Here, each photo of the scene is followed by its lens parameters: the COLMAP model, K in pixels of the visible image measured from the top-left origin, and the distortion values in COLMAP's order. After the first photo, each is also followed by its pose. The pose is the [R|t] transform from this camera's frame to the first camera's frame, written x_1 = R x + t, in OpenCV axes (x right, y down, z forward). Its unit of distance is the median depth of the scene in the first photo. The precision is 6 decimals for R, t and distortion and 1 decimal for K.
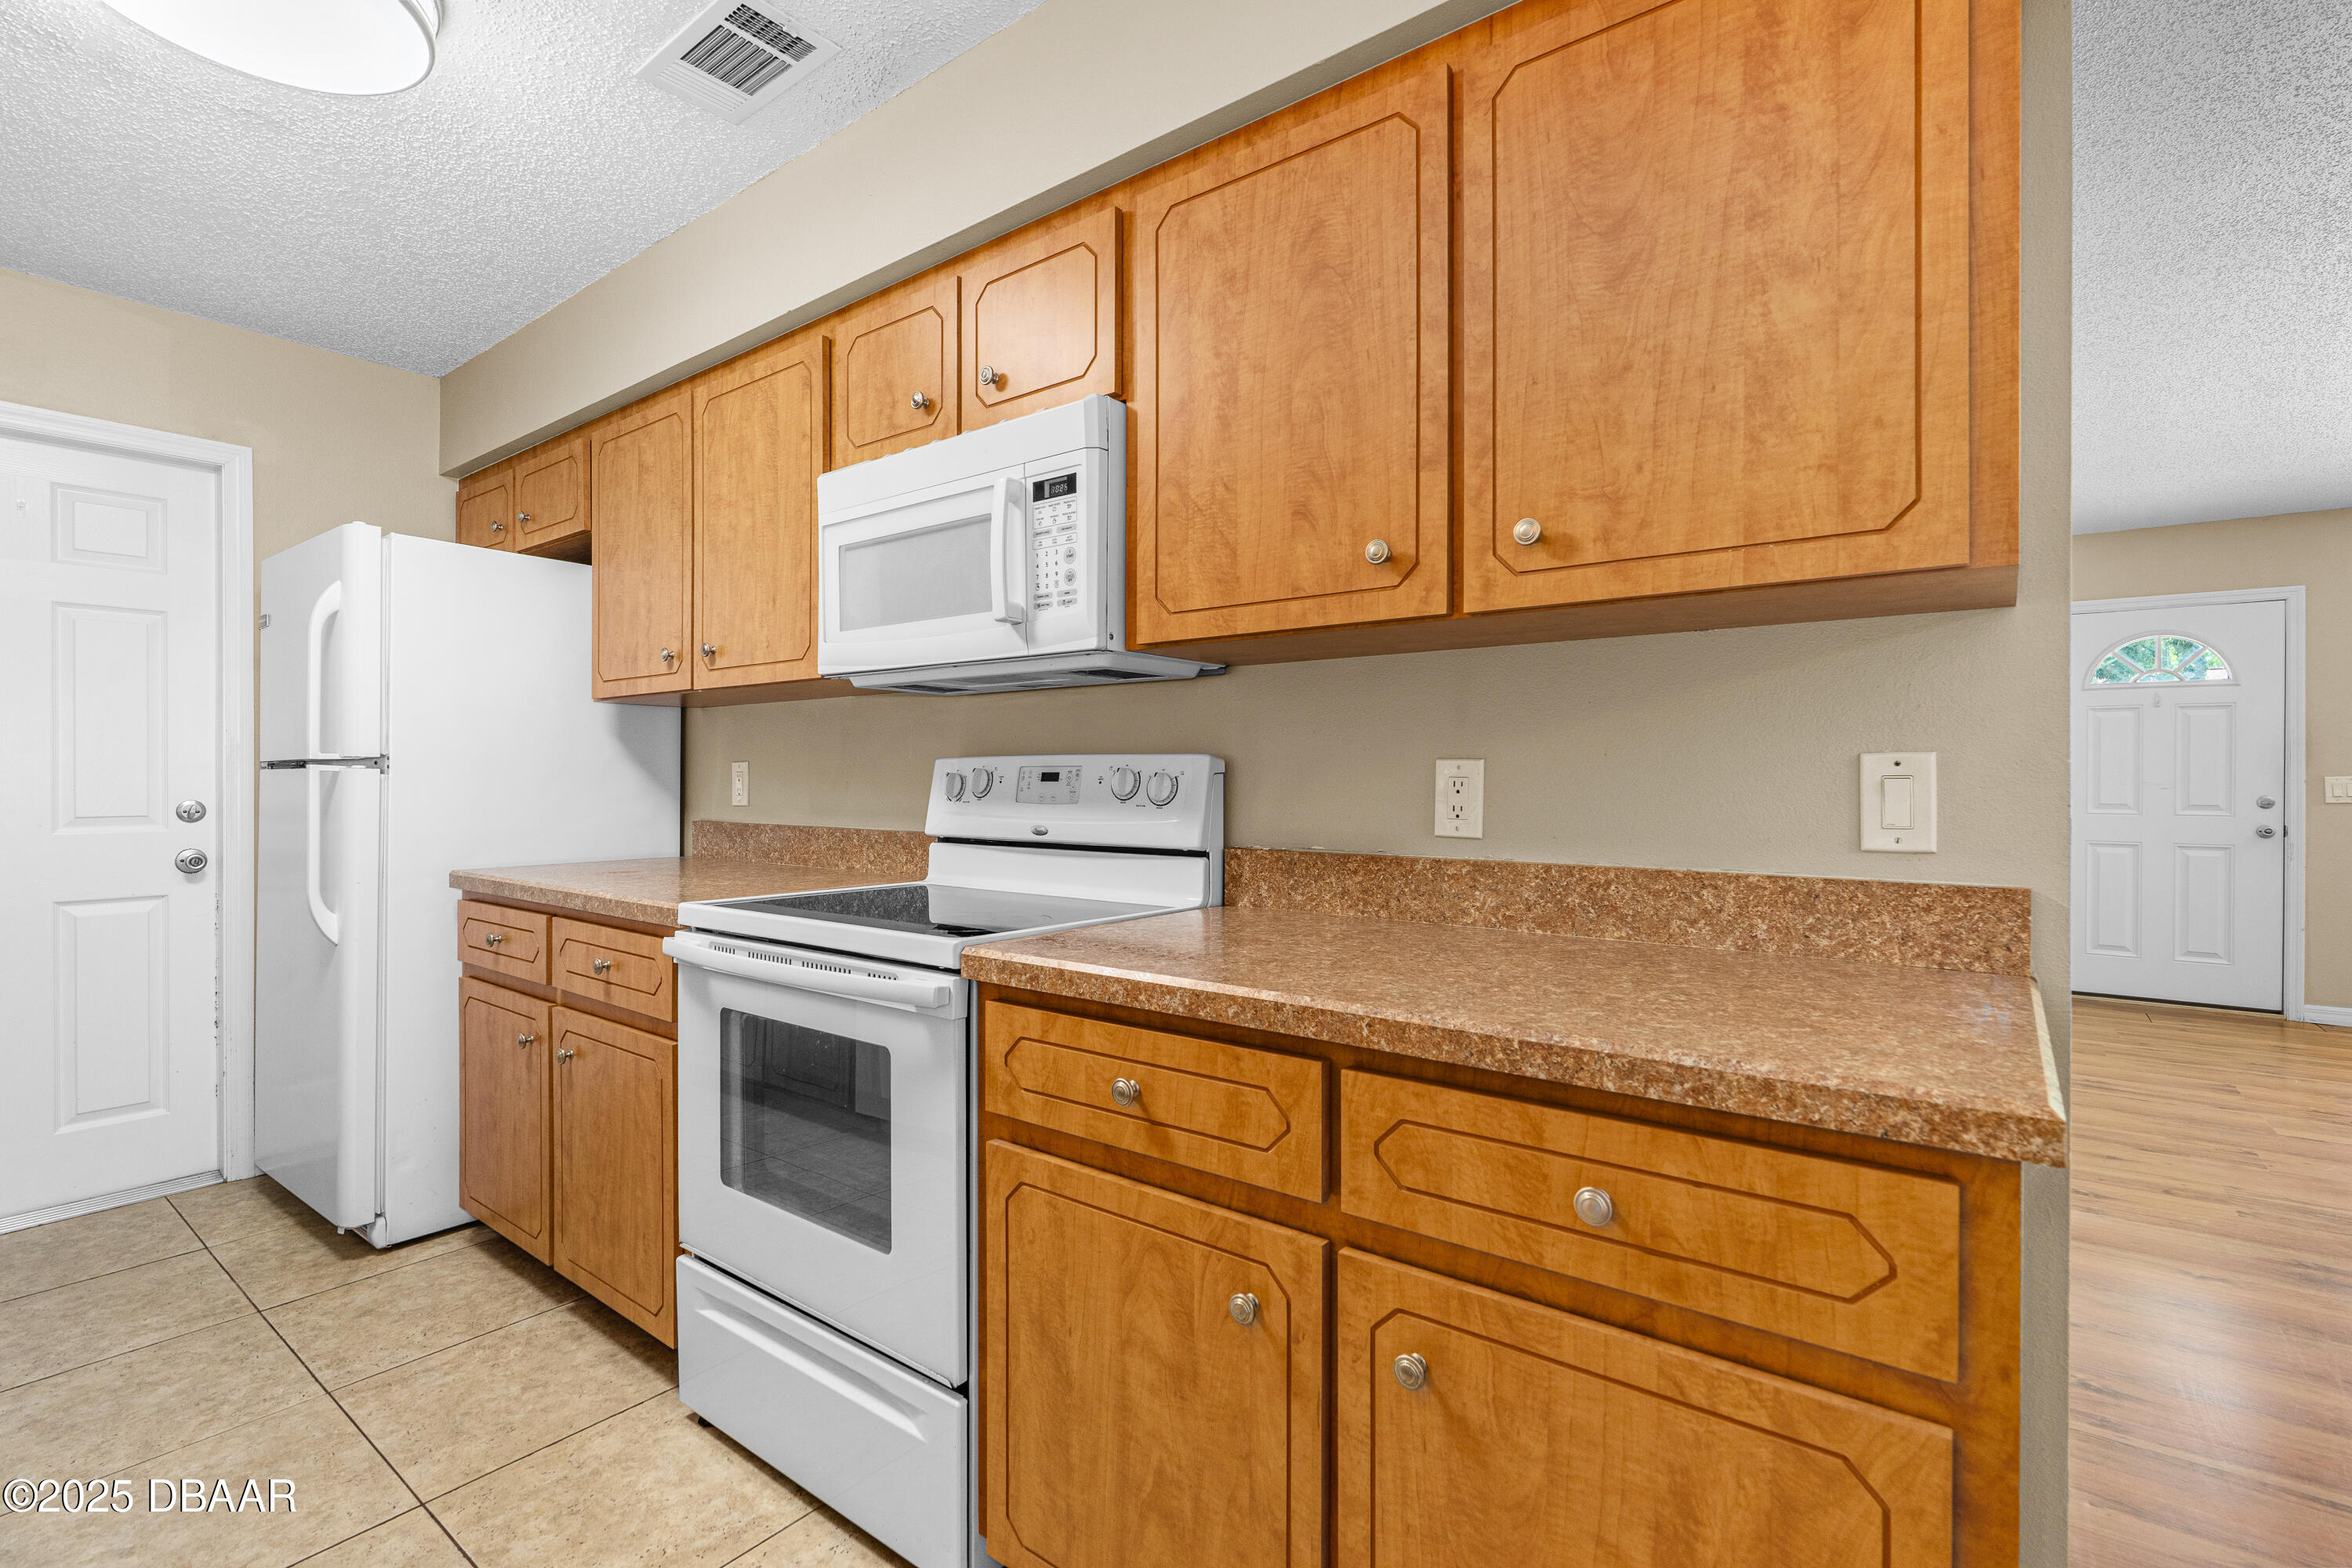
lens RADIAL K [[1048.9, 0, 1188.0], [0, 1048.9, 781.1], [0, 0, 1]] dist [-0.000751, 0.000131]
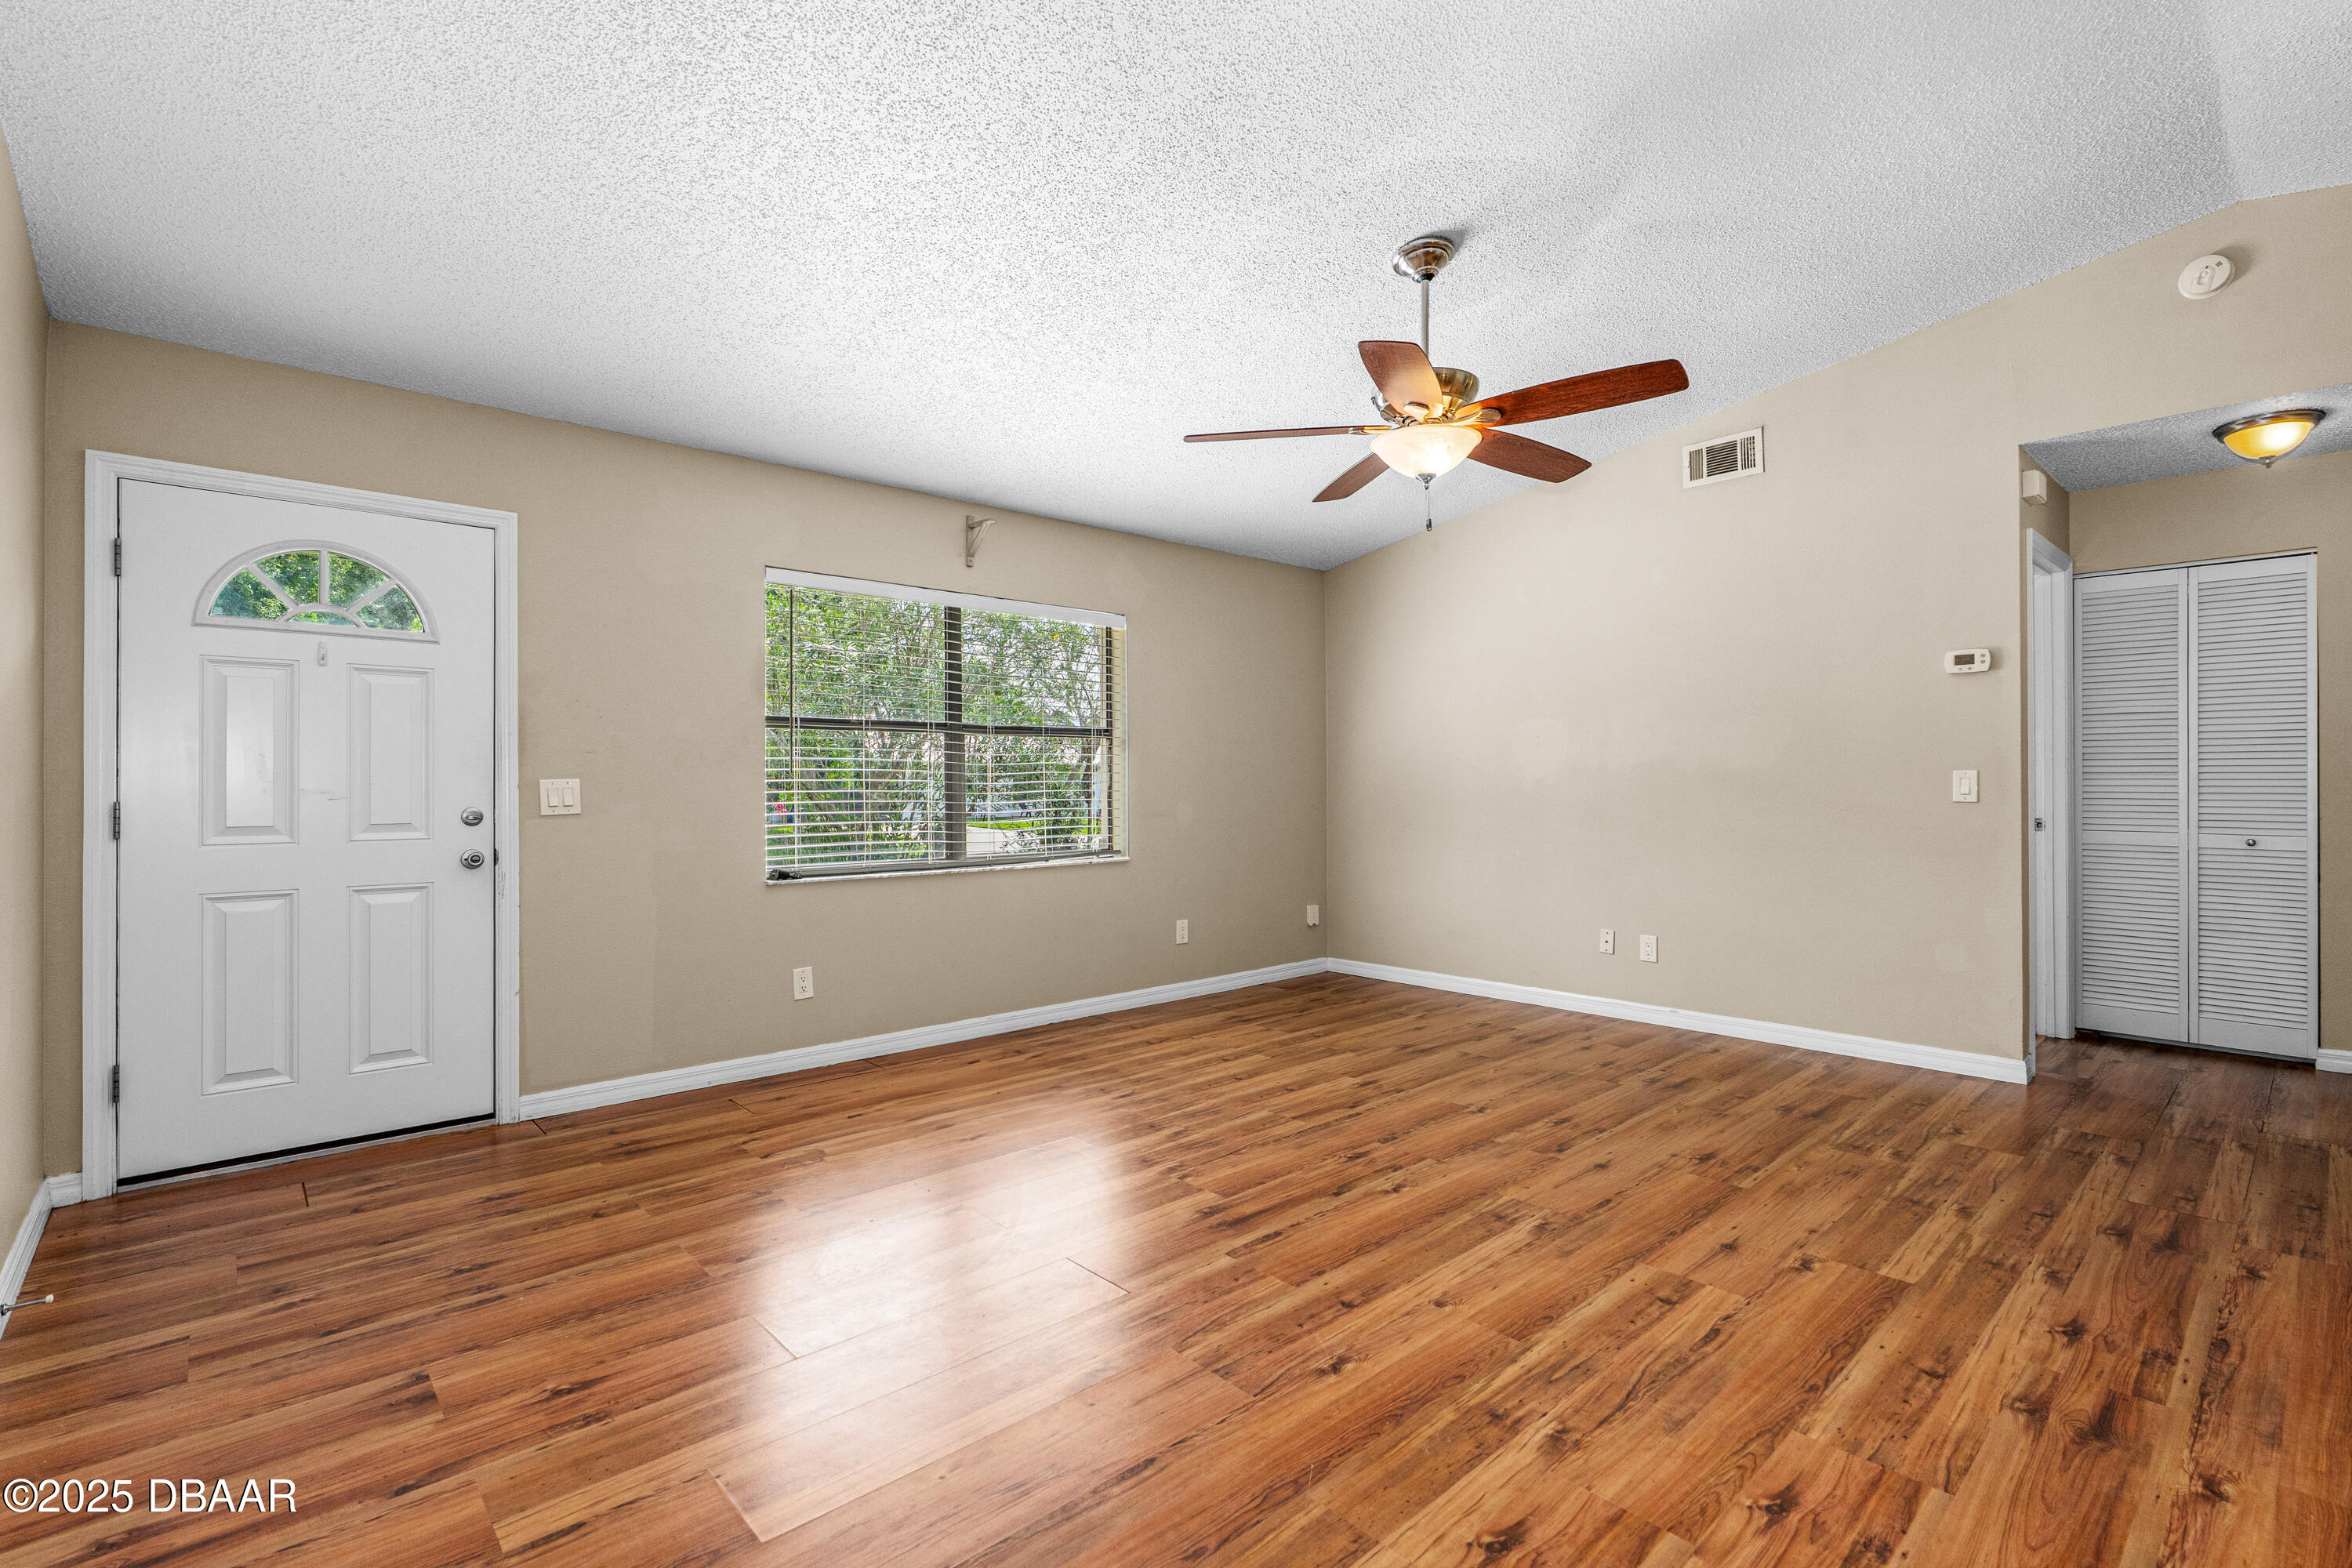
lens RADIAL K [[1075.8, 0, 1184.3], [0, 1075.8, 780.1], [0, 0, 1]] dist [-0.007314, 0.000343]
pose [[0.183377, 0.002264, 0.983040, 0.400023], [0.007847, 0.999962, -0.003767, 0.002915], [-0.983011, 0.008405, 0.183352, 0.390429]]
